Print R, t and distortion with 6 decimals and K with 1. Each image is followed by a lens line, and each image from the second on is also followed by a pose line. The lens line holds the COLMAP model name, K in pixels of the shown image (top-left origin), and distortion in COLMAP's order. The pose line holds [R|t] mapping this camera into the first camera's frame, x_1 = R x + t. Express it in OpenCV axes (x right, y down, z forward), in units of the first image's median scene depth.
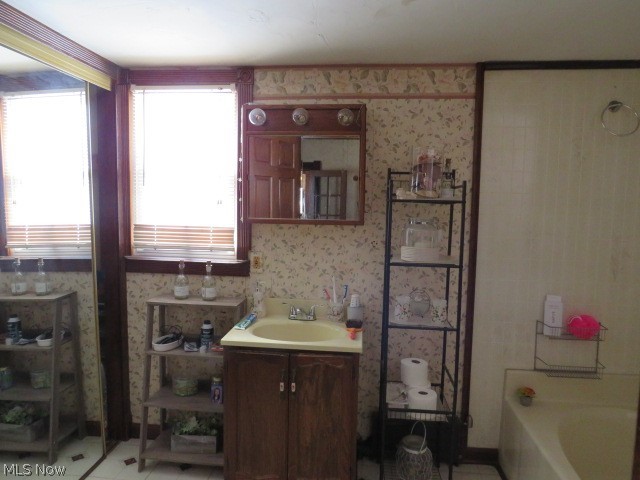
lens RADIAL K [[452.6, 0, 319.2], [0, 452.6, 238.0], [0, 0, 1]] dist [-0.045193, -0.000257]
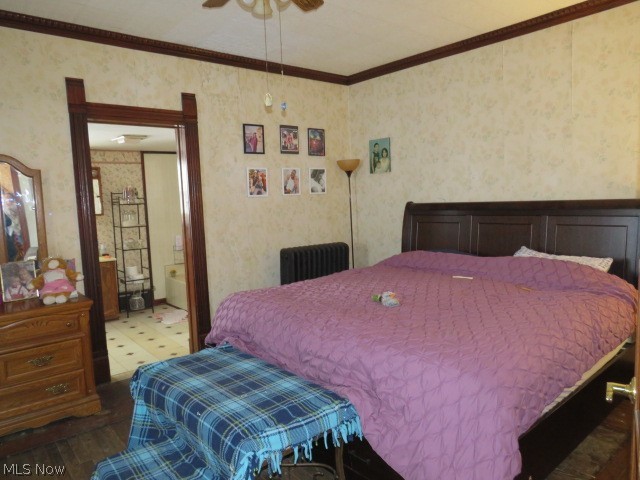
lens RADIAL K [[452.6, 0, 320.3], [0, 452.6, 240.3], [0, 0, 1]] dist [-0.045193, -0.000257]
pose [[0.700399, -0.119509, 0.703675, -0.821063], [0.103329, 0.992474, 0.065709, 0.069647], [-0.706232, 0.026687, 0.707477, -1.590995]]
